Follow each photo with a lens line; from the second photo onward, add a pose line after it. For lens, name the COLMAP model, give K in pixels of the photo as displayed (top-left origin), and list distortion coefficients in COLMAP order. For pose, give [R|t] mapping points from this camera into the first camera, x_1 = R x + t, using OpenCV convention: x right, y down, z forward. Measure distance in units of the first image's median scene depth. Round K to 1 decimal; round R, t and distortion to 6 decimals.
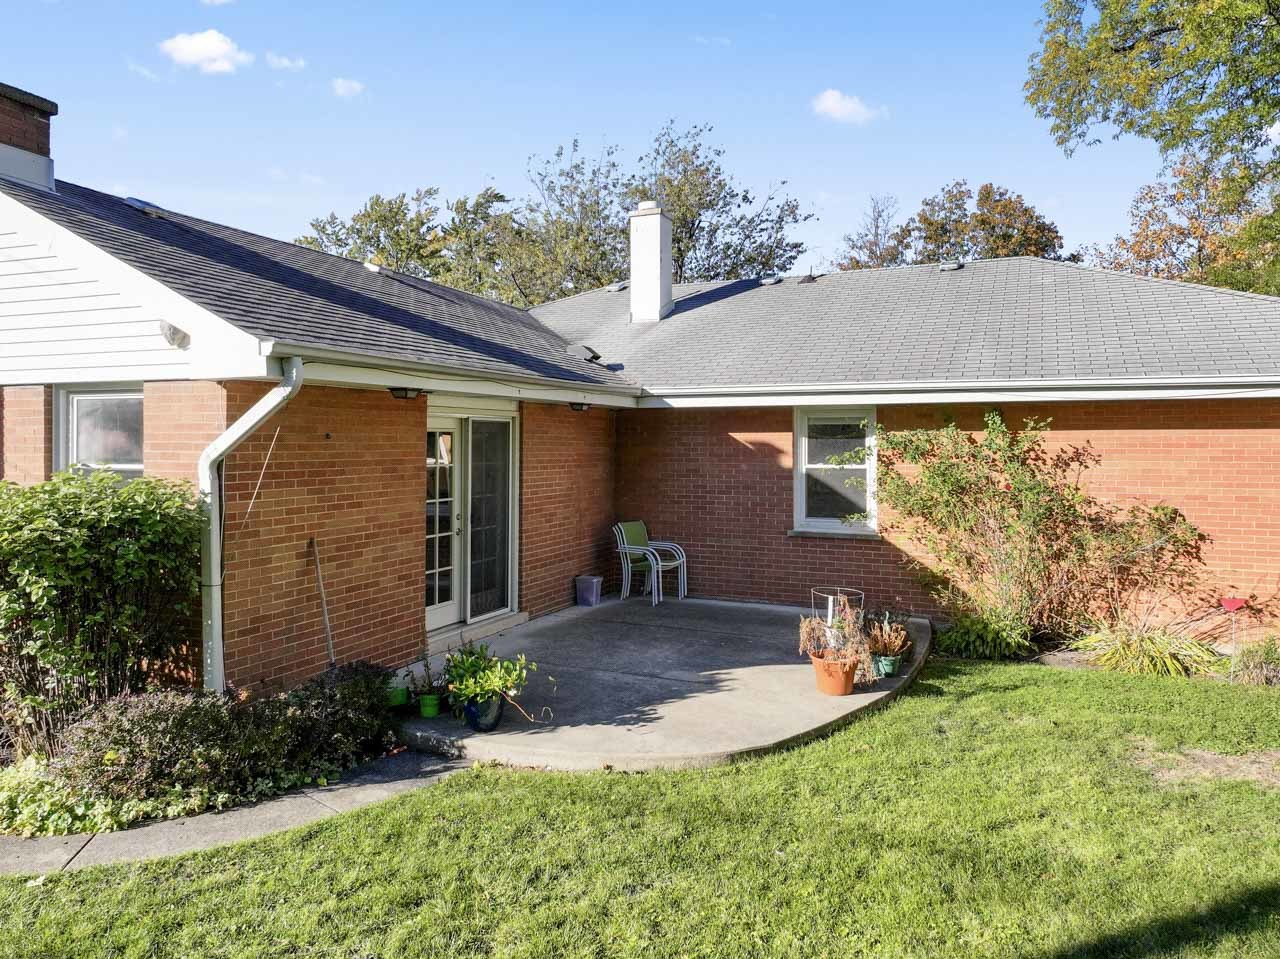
lens RADIAL K [[899.4, 0, 640.9], [0, 899.4, 441.8], [0, 0, 1]] dist [-0.005290, 0.003788]
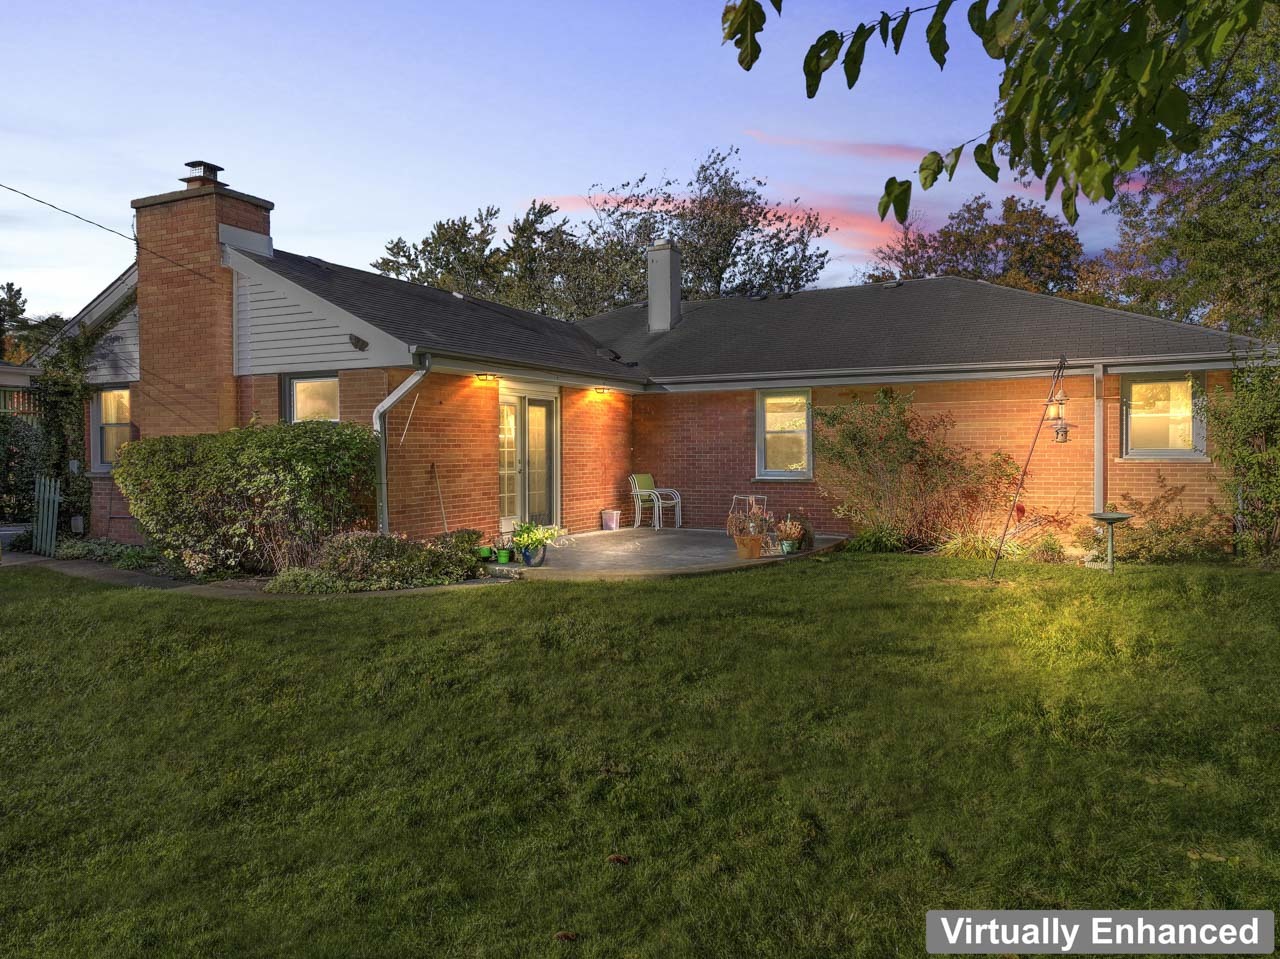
lens RADIAL K [[884.7, 0, 646.5], [0, 884.7, 473.1], [0, 0, 1]] dist [-0.000722, 0.022654]
pose [[0.998041, -0.005599, -0.062313, 0.112838], [0.007210, 0.999645, 0.025663, 0.071053], [0.062147, -0.026062, 0.997727, -0.520081]]
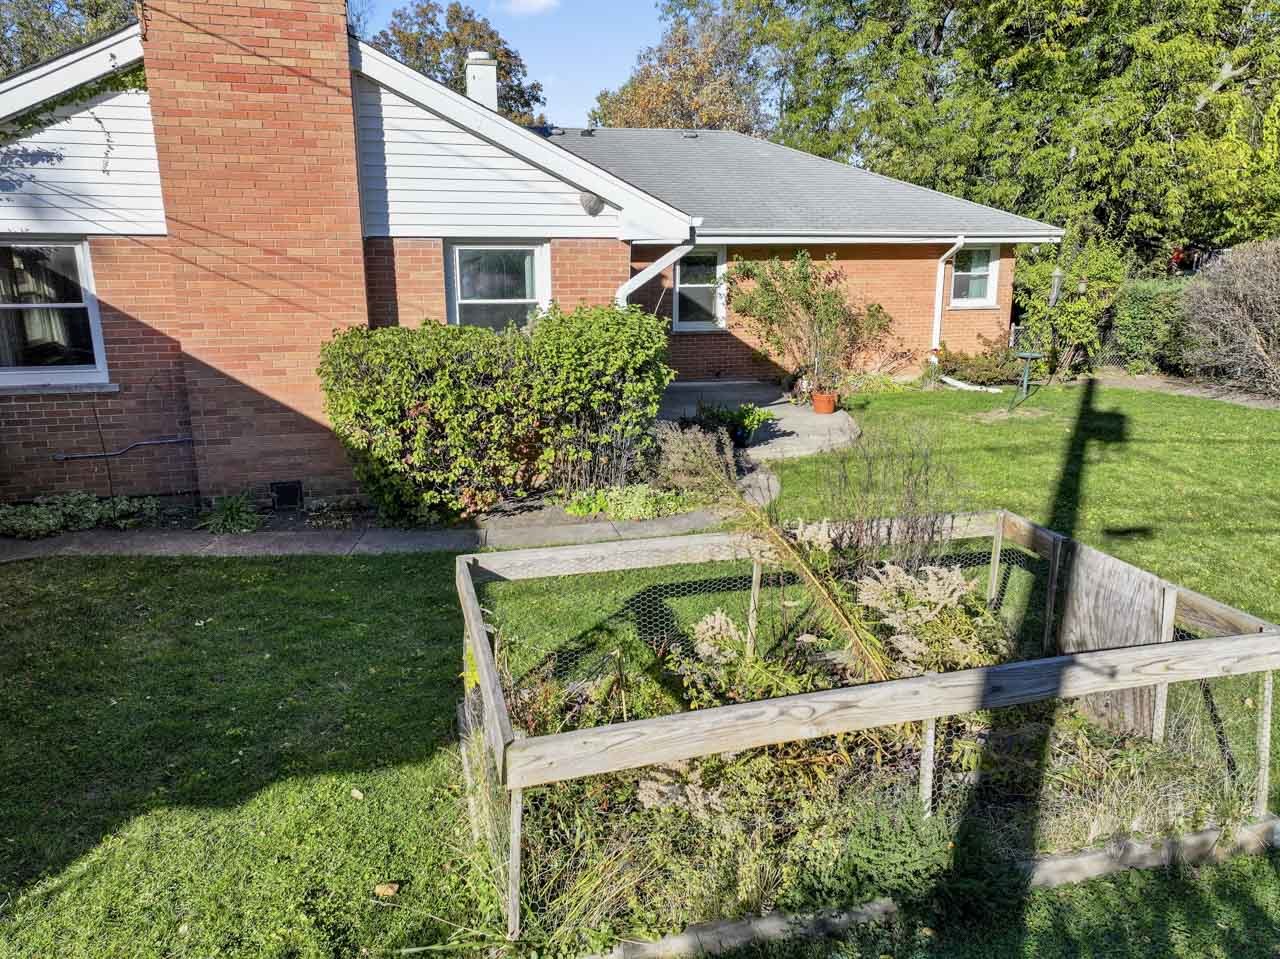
lens RADIAL K [[884.7, 0, 646.5], [0, 884.7, 473.1], [0, 0, 1]] dist [-0.000722, 0.022654]
pose [[0.787778, -0.152563, 0.596767, -1.006531], [0.005028, 0.970402, 0.241444, -0.033476], [-0.615939, -0.187204, 0.765228, -0.157480]]
